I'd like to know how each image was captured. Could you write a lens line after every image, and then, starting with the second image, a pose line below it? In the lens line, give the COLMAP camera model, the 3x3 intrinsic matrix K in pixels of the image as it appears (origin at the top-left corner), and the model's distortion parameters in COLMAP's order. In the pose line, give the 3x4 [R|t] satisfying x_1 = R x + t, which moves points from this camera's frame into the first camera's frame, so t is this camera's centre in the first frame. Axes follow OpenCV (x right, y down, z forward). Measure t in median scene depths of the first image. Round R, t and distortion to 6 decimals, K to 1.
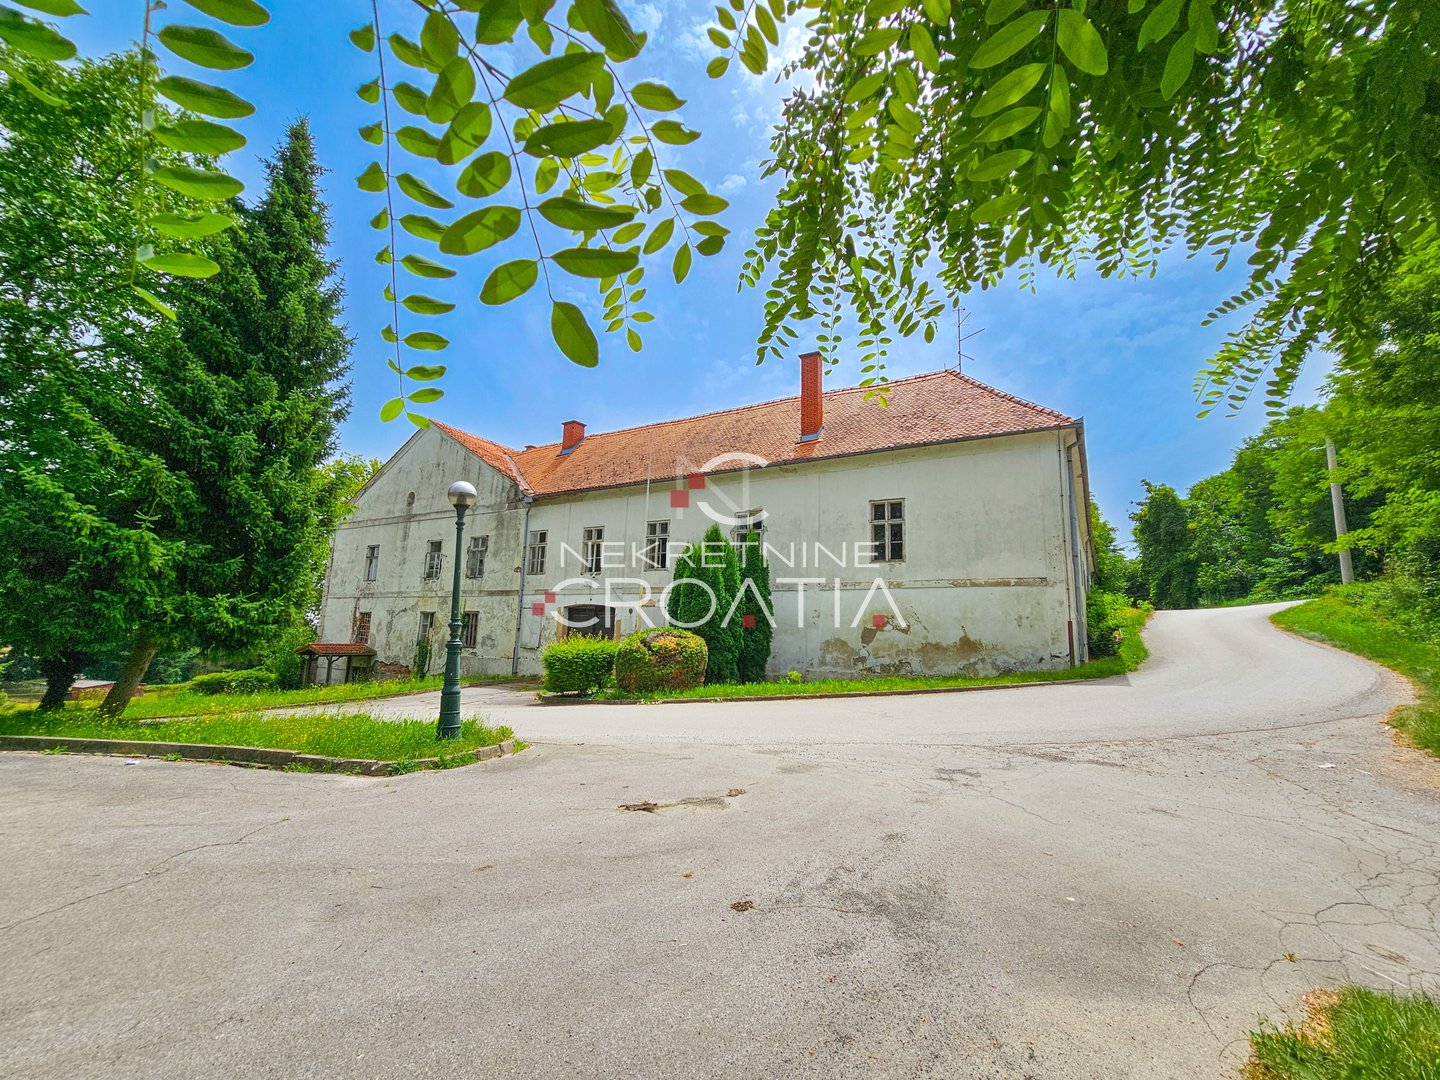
lens RADIAL K [[588.5, 0, 723.1], [0, 588.5, 544.0], [0, 0, 1]] dist [-0.002360, 0.000557]
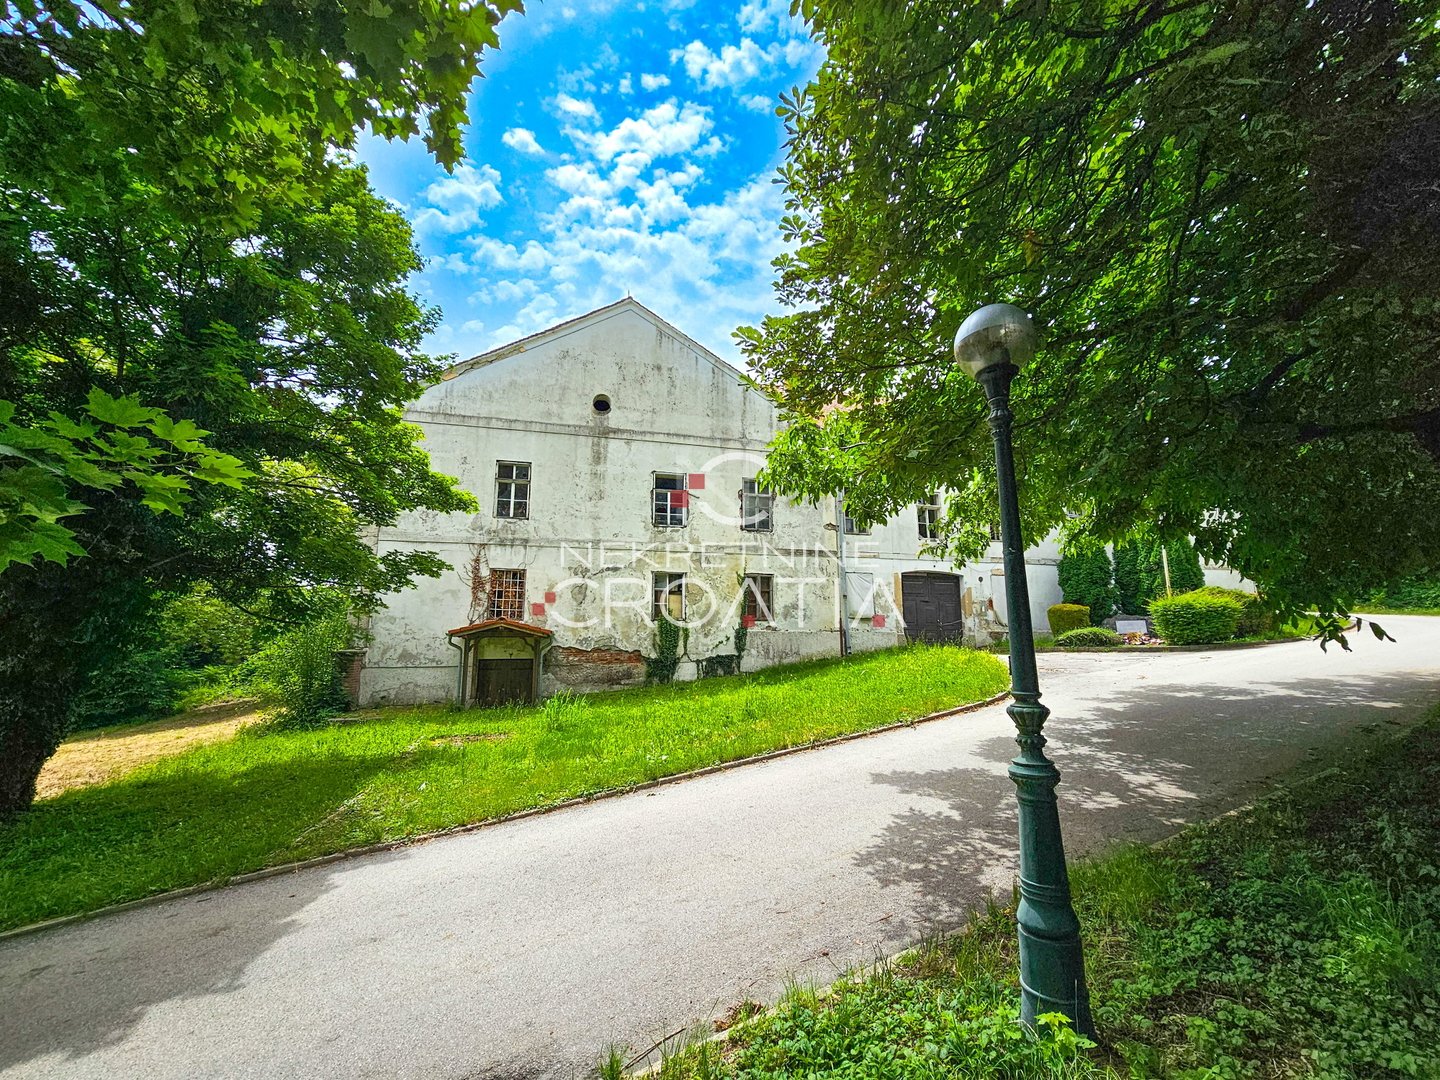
lens RADIAL K [[588.5, 0, 717.3], [0, 588.5, 546.8], [0, 0, 1]] dist [-0.002360, 0.000557]
pose [[0.729468, 0.087853, 0.678350, -2.150683], [-0.083613, 0.995733, -0.039044, 0.246256], [-0.678886, -0.028238, 0.733701, 1.019496]]
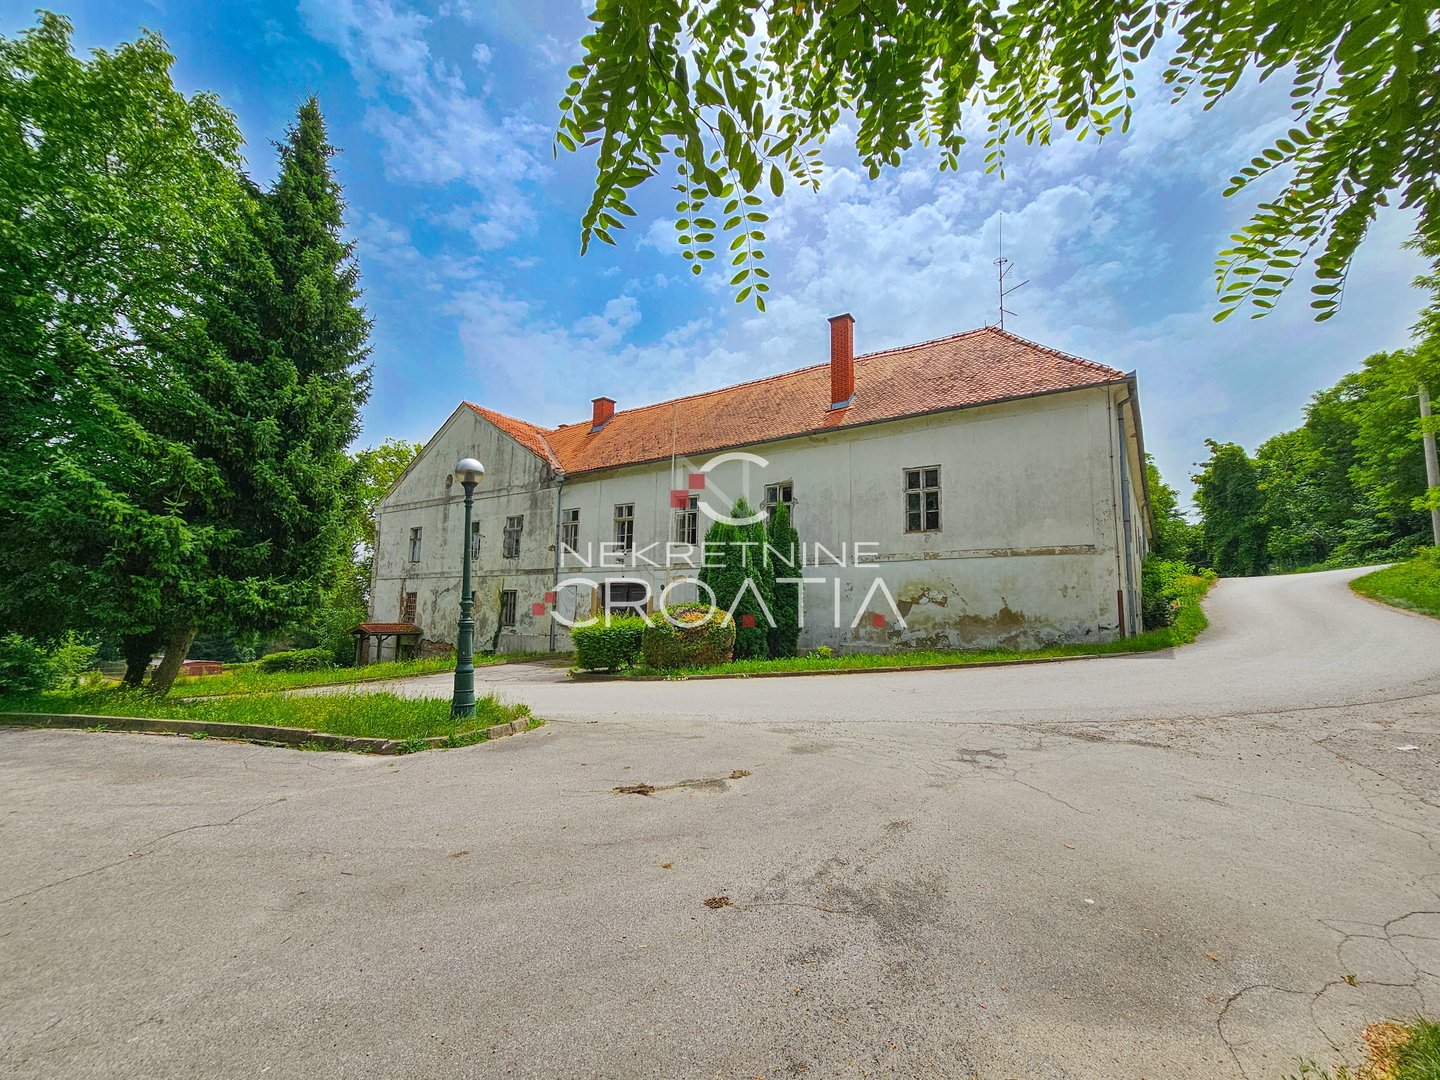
lens RADIAL K [[588.5, 0, 725.7], [0, 588.5, 541.8], [0, 0, 1]] dist [-0.002360, 0.000557]
pose [[0.997396, -0.021101, -0.068967, 0.036639], [0.023694, 0.999034, 0.037003, 0.005010], [0.068120, -0.038541, 0.996932, 0.031084]]
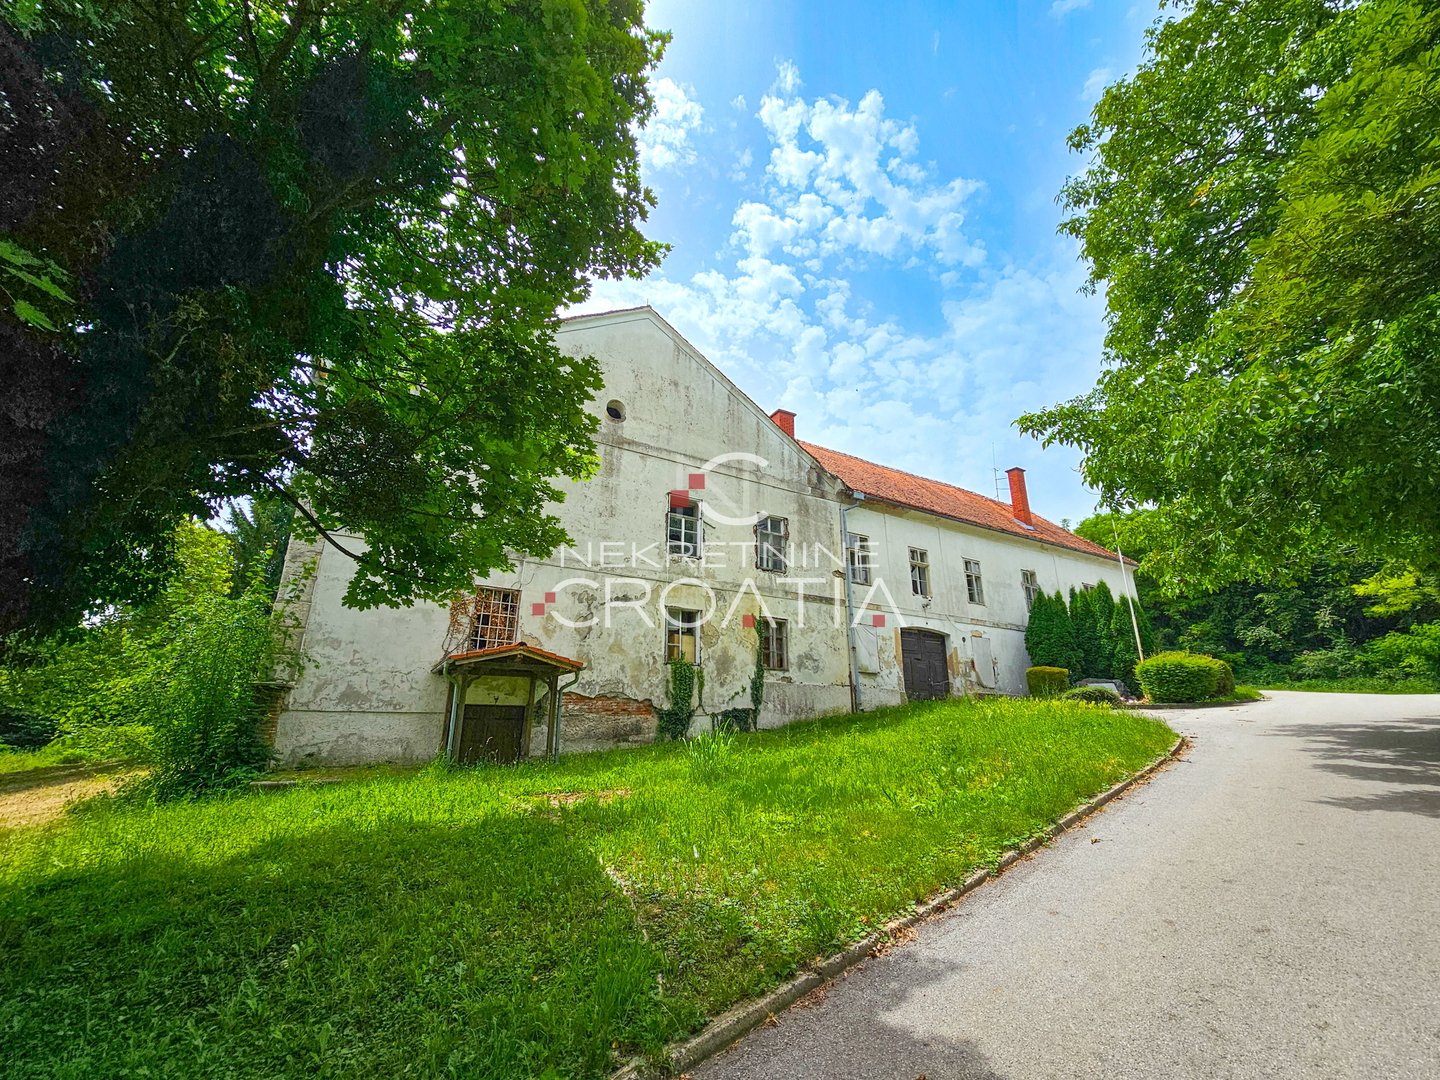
lens RADIAL K [[588.5, 0, 715.7], [0, 588.5, 546.9], [0, 0, 1]] dist [-0.002360, 0.000557]
pose [[0.514734, 0.236754, 0.824013, -2.283577], [-0.123722, 0.971568, -0.201864, 0.393499], [-0.848376, 0.001958, 0.529390, 1.492125]]
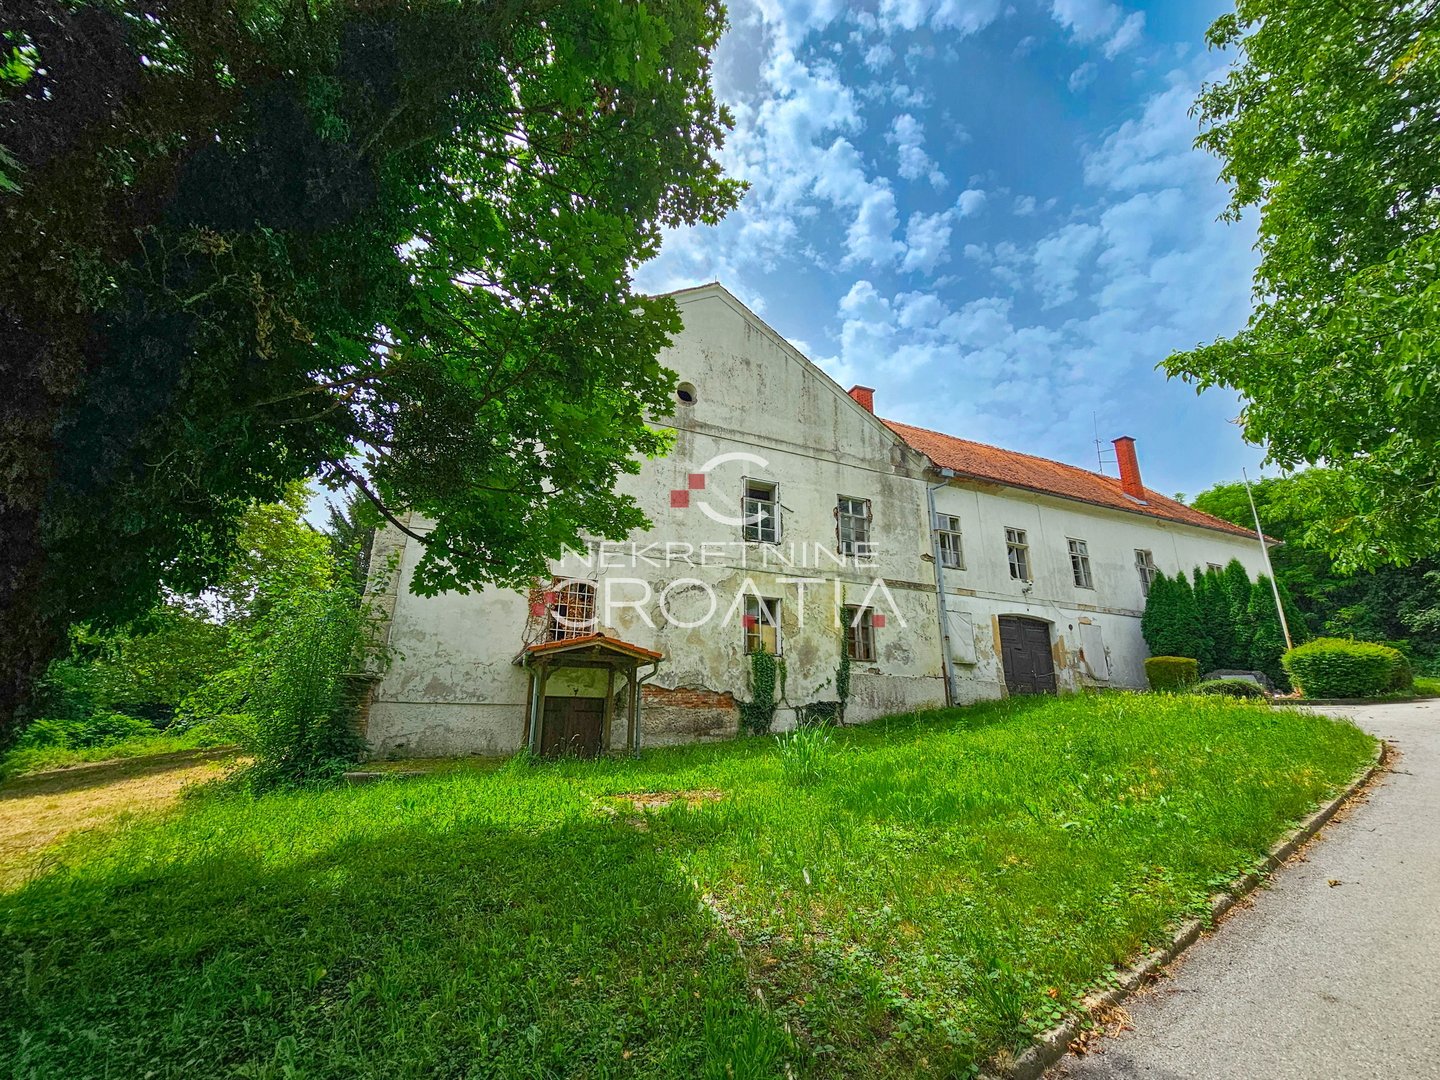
lens RADIAL K [[588.5, 0, 715.2], [0, 588.5, 547.4], [0, 0, 1]] dist [-0.002360, 0.000557]
pose [[0.616032, 0.209943, 0.759229, -2.238761], [-0.120544, 0.977602, -0.172519, 0.396407], [-0.778443, 0.014756, 0.627541, 1.542161]]
